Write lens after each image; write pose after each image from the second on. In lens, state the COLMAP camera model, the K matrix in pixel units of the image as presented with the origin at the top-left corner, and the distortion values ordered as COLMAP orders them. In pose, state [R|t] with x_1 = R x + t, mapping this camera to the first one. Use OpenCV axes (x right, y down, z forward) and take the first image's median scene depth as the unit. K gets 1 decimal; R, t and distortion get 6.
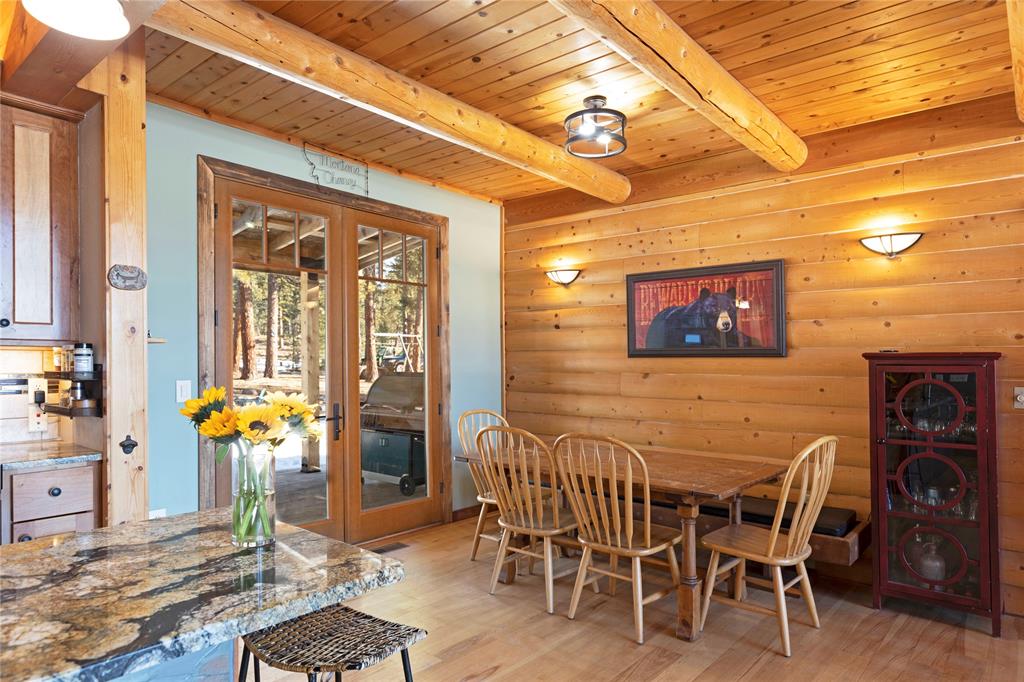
lens RADIAL K [[620.3, 0, 550.6], [0, 620.3, 353.5], [0, 0, 1]] dist [0.014498, 0.000899]
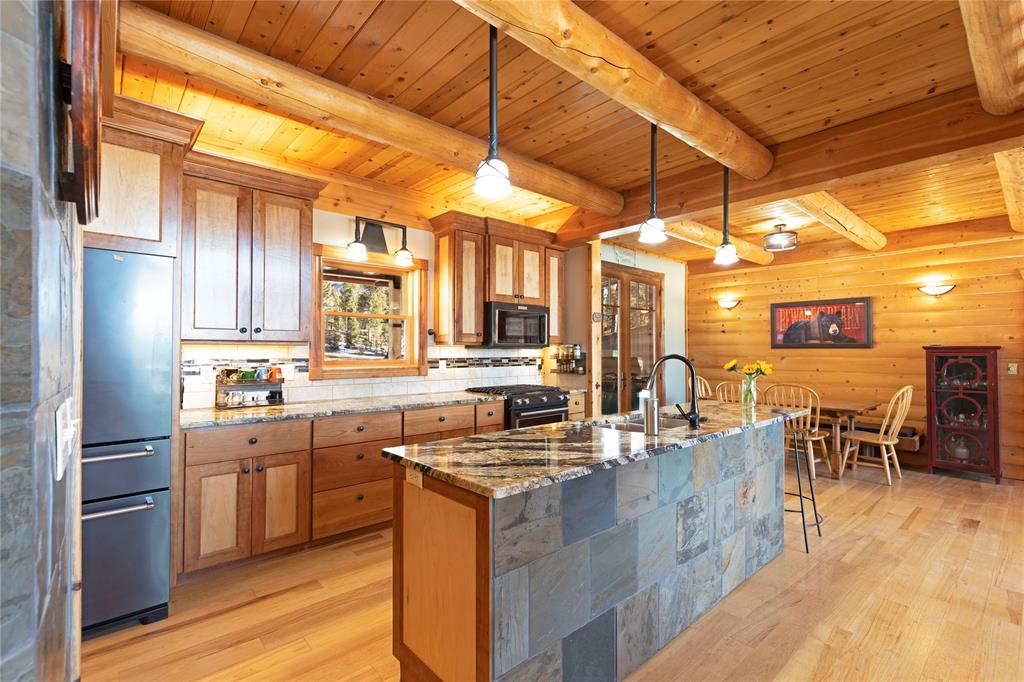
lens RADIAL K [[467.8, 0, 547.8], [0, 467.8, 348.7], [0, 0, 1]] dist [0.016461, 0.000471]
pose [[0.990774, -0.003459, -0.135478, -0.453978], [0.004976, 0.999929, 0.010859, -0.014977], [0.135430, -0.011433, 0.990721, -0.624956]]
